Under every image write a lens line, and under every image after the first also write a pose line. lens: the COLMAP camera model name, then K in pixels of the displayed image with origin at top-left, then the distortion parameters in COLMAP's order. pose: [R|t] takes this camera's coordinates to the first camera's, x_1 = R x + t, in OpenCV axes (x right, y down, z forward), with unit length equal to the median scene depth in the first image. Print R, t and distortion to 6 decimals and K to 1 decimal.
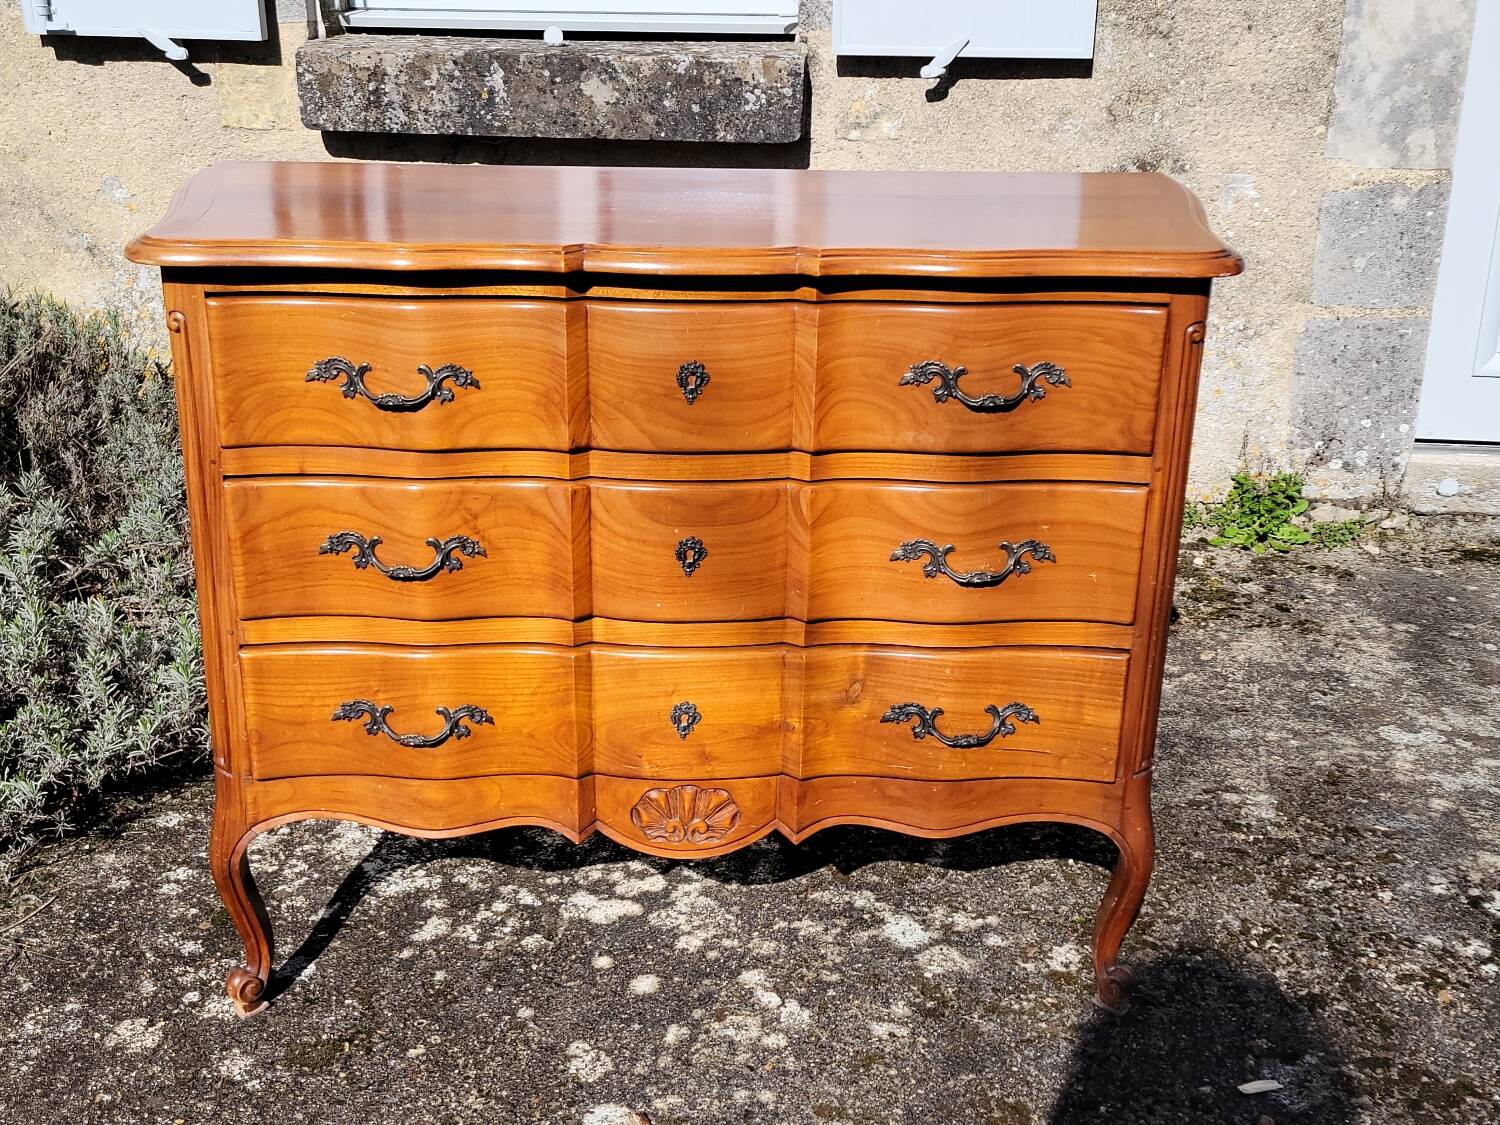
lens RADIAL K [[1668.4, 0, 749.0], [0, 1668.4, 520.5], [0, 0, 1]] dist [0.058494, -0.026953]
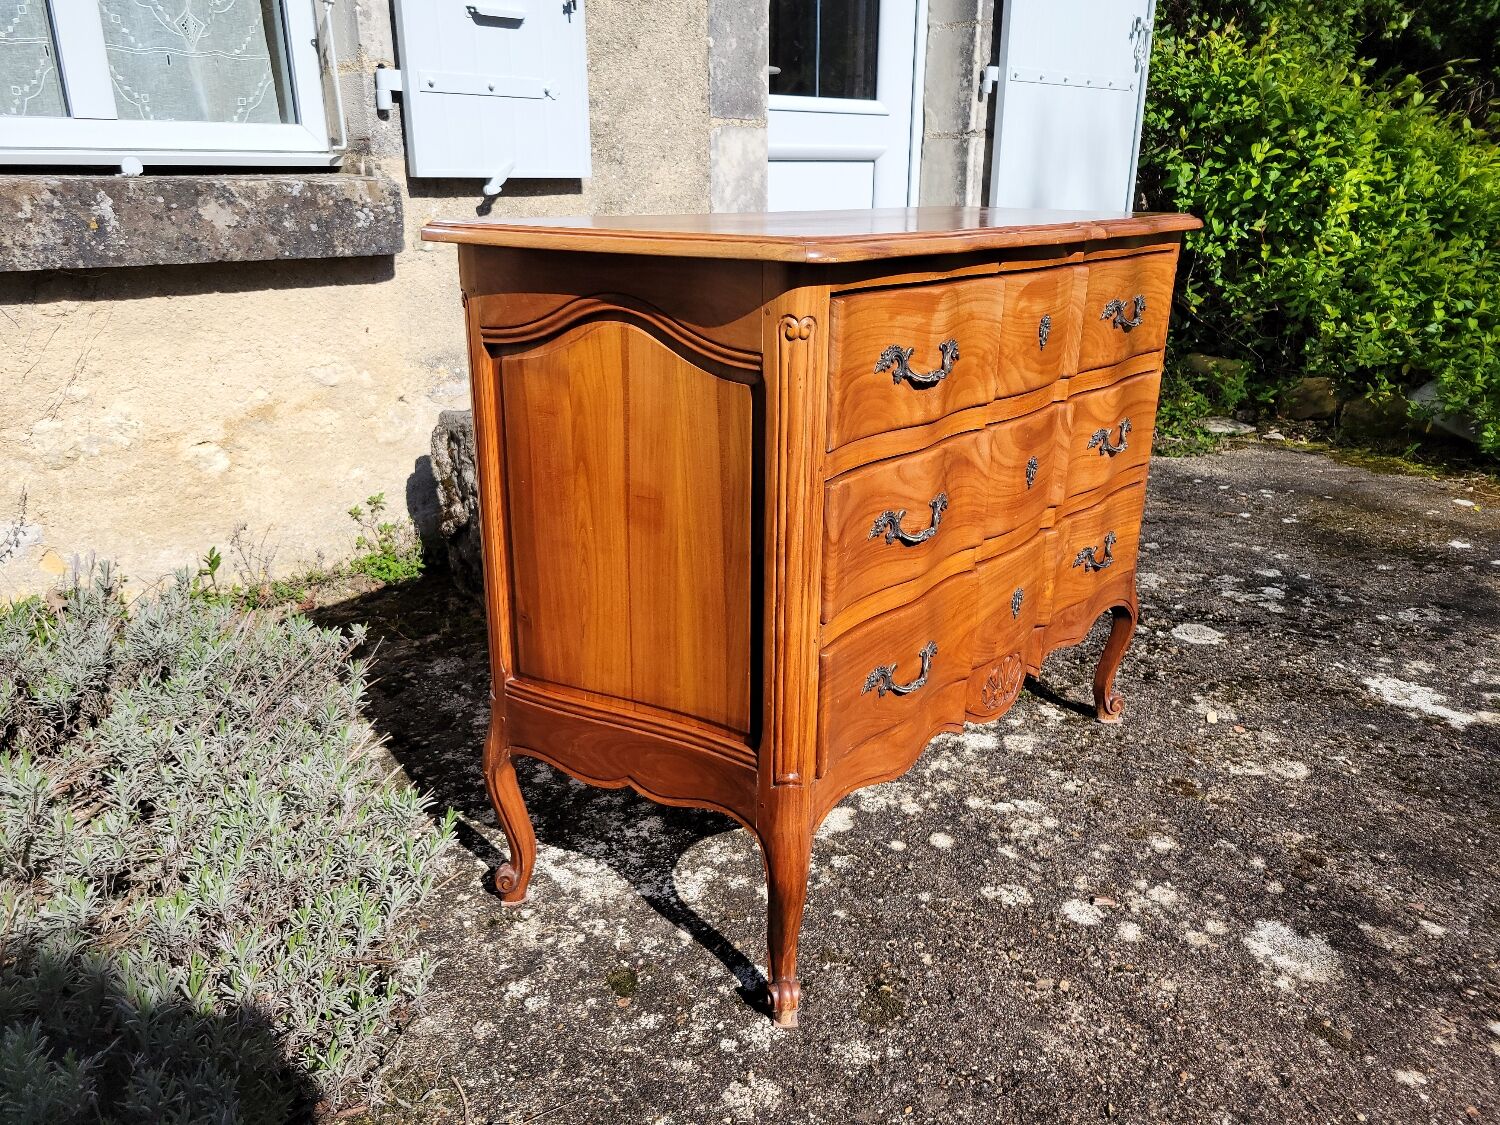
lens RADIAL K [[1124.4, 0, 754.6], [0, 1124.4, 558.1], [0, 0, 1]] dist [0.057297, -0.046797]
pose [[0.638036, -0.255427, 0.726407, -0.684707], [0.269348, 0.957814, 0.100216, -0.050308], [-0.721361, 0.131714, 0.679919, 0.466047]]
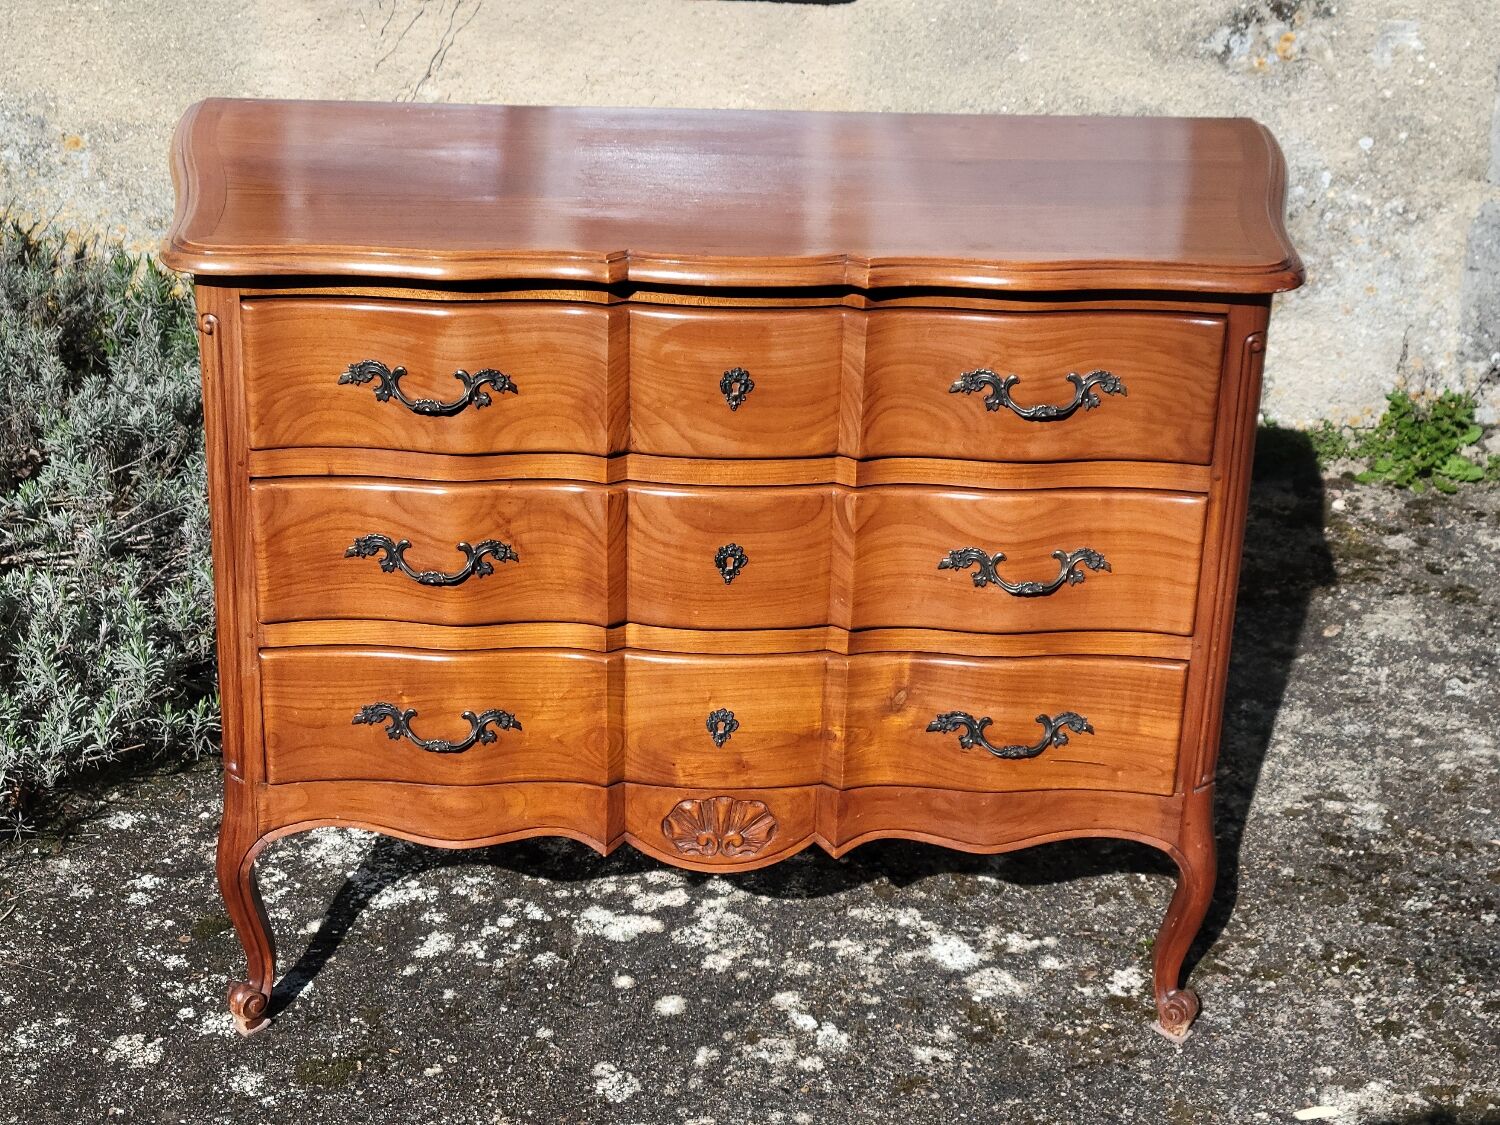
lens RADIAL K [[2715.7, 0, 751.0], [0, 2715.7, 495.1], [0, 0, 1]] dist [0.127707, -0.393399]
pose [[0.999954, 0.009368, 0.002183, -0.022380], [-0.009494, 0.997695, 0.067186, -0.101310], [-0.001549, -0.067203, 0.997738, -0.461737]]
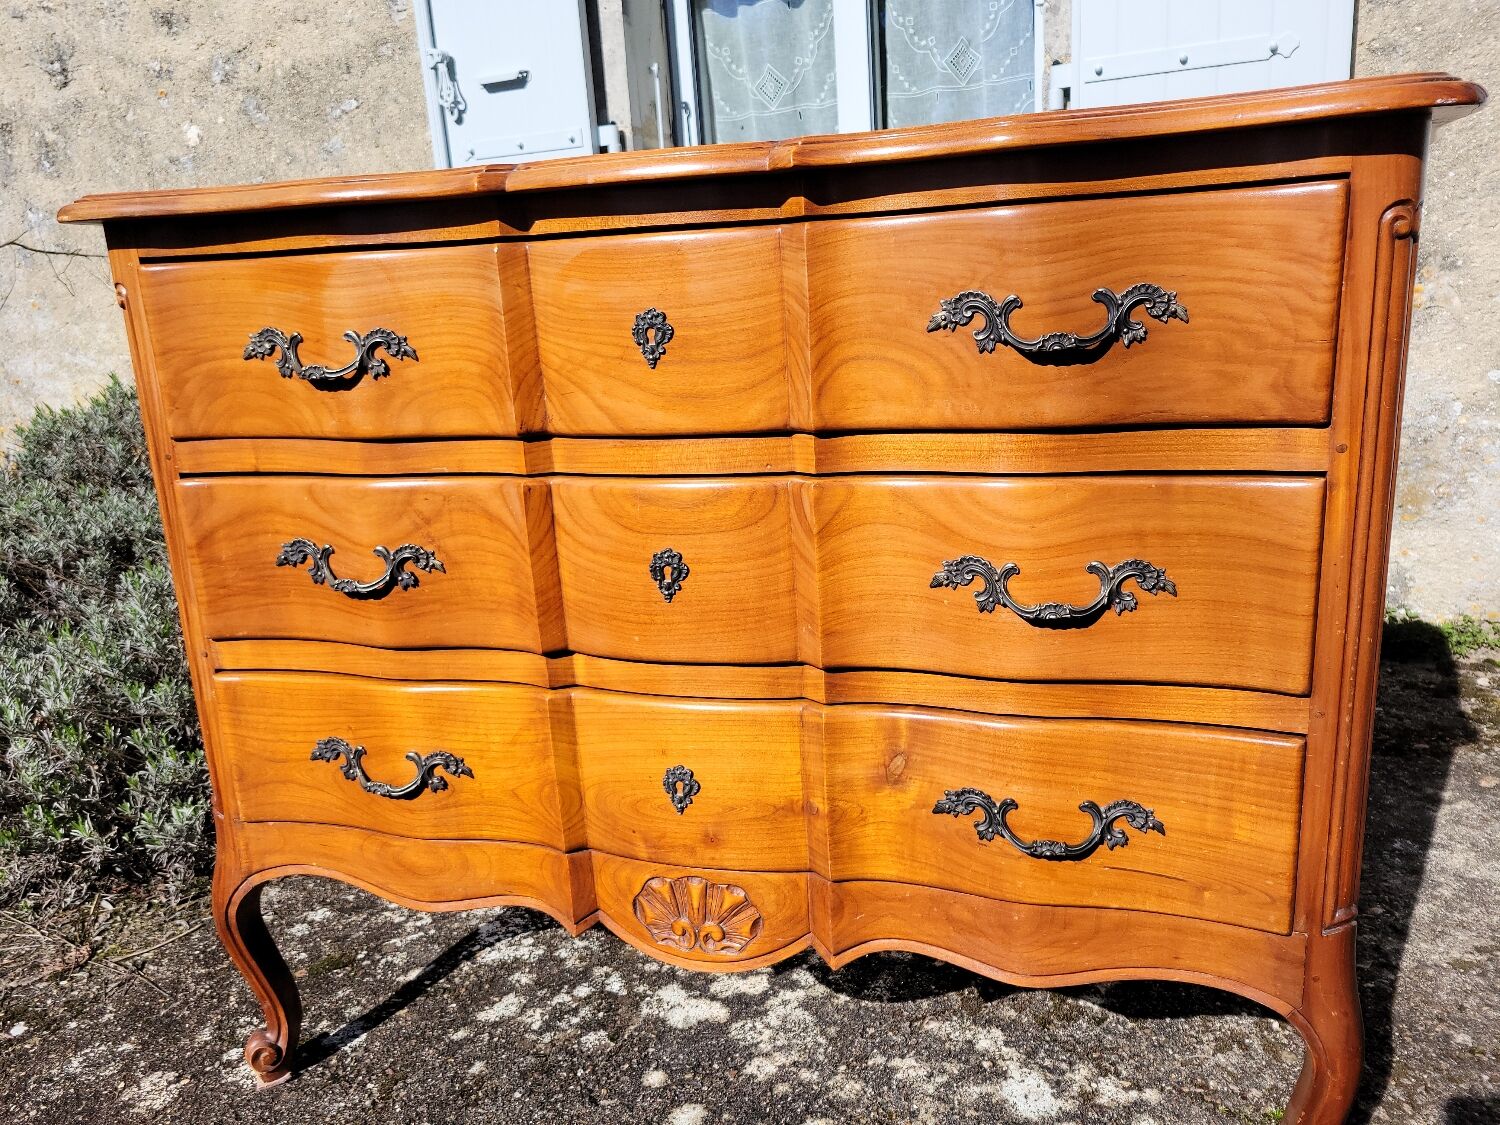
lens RADIAL K [[1130.4, 0, 762.3], [0, 1130.4, 553.6], [0, 0, 1]] dist [0.057289, -0.047838]
pose [[0.949109, 0.009891, -0.314792, 0.140857], [-0.042414, 0.994416, -0.096637, 0.049967], [0.312078, 0.105071, 0.944228, 0.426023]]
